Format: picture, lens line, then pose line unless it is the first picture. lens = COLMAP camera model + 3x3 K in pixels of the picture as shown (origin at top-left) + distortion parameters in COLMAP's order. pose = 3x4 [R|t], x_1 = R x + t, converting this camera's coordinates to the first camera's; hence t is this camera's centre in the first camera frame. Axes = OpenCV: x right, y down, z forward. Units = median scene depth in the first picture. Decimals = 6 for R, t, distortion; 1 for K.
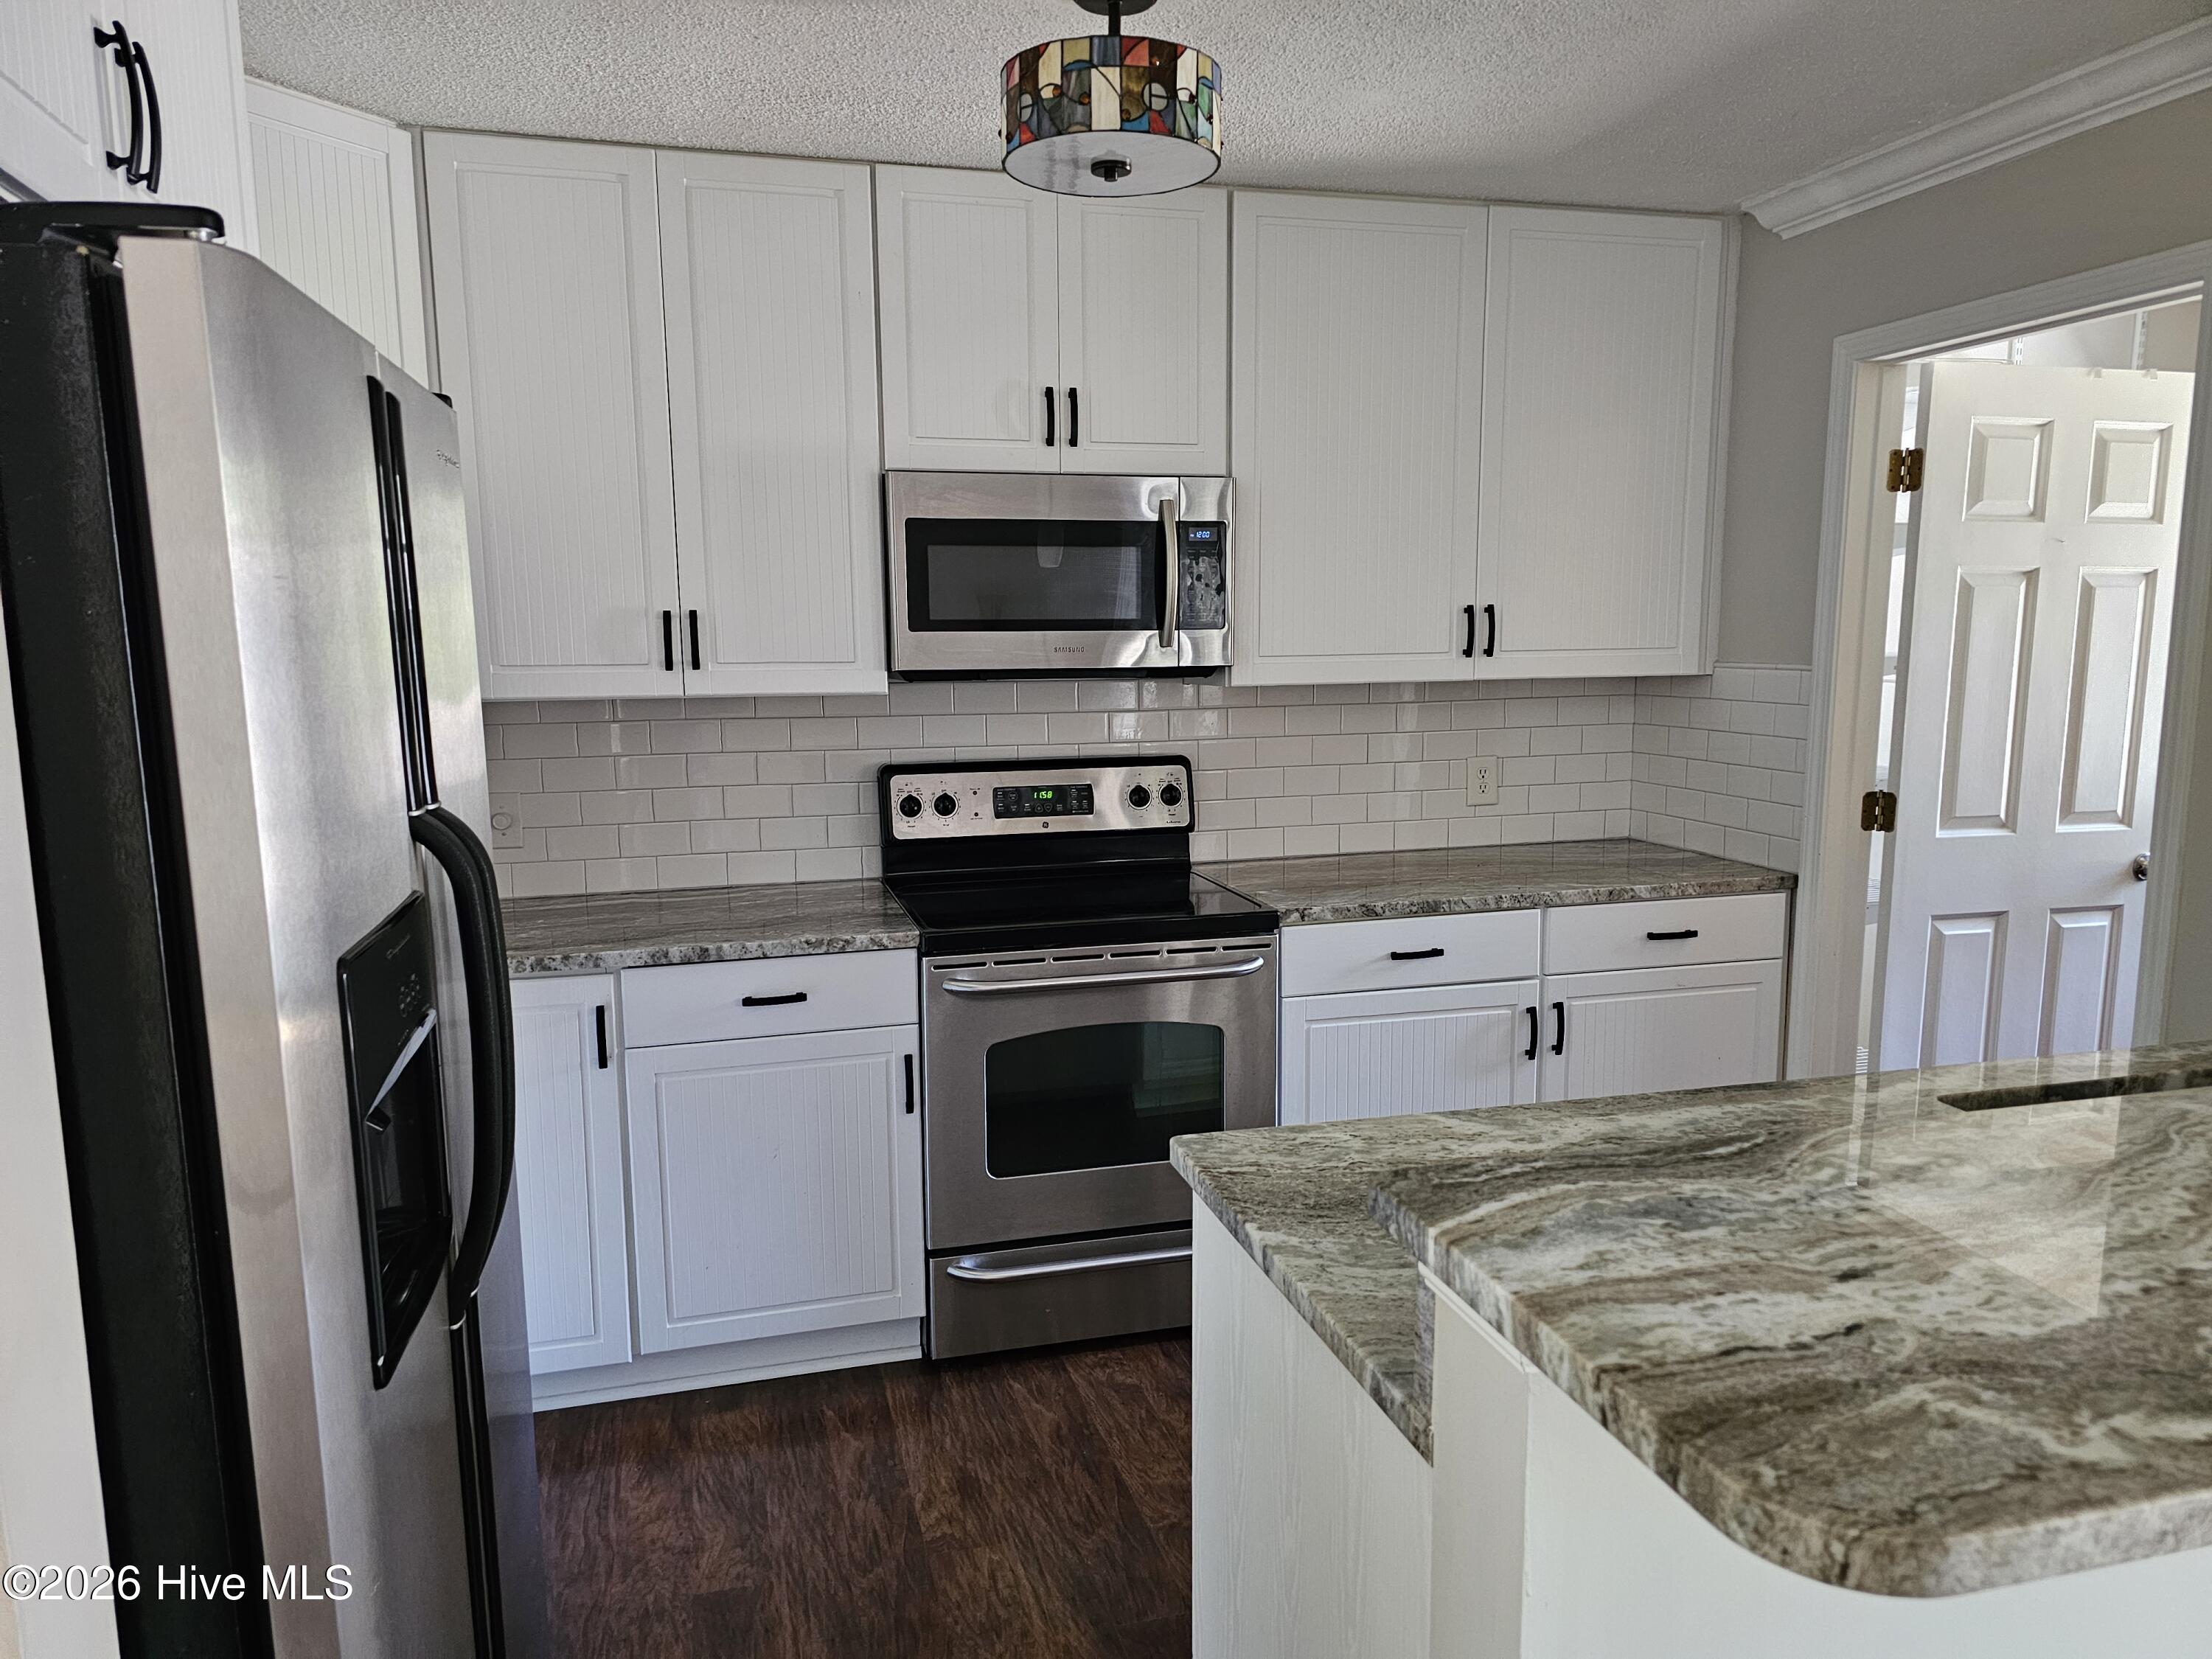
lens RADIAL K [[1480.7, 0, 1097.8], [0, 1480.7, 840.0], [0, 0, 1]] dist [0.059049, -0.049953]
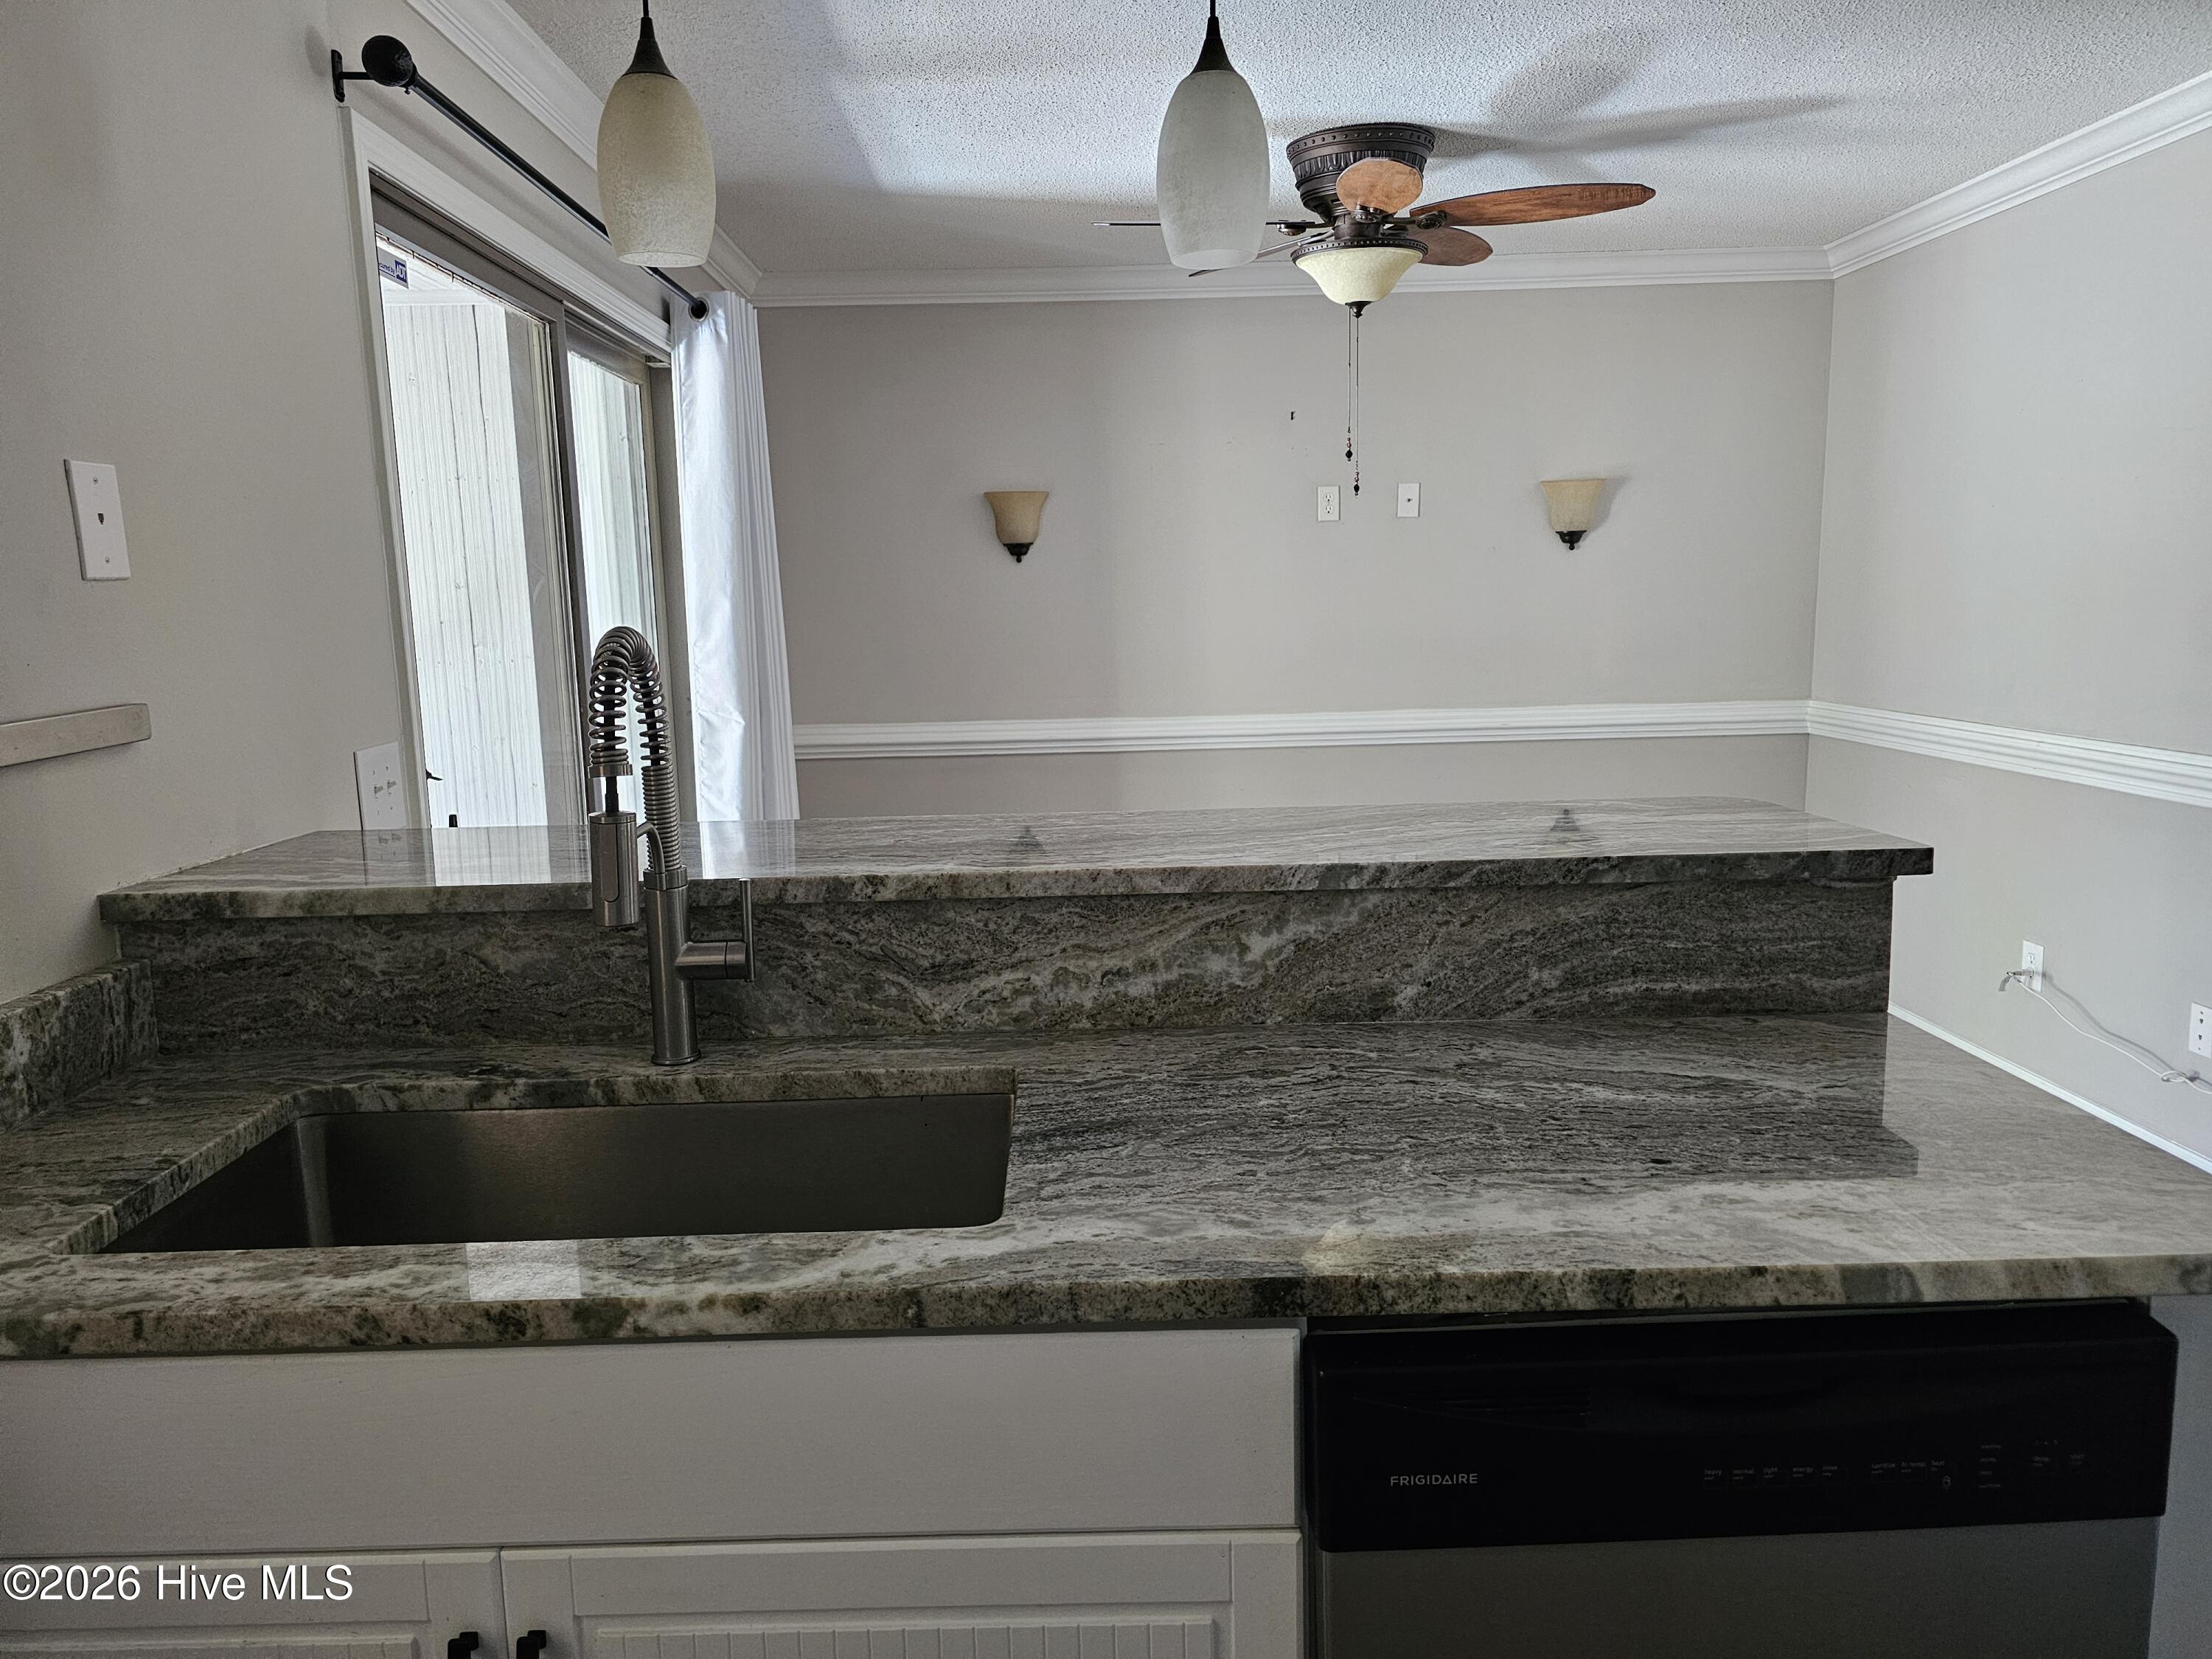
lens RADIAL K [[1480.7, 0, 1098.0], [0, 1480.7, 839.1], [0, 0, 1]] dist [0.059049, -0.049953]
pose [[-0.968390, -0.014363, 0.249027, 0.199735], [0.059693, 0.955988, 0.287269, -0.084430], [-0.242193, 0.293054, -0.924912, 0.829348]]
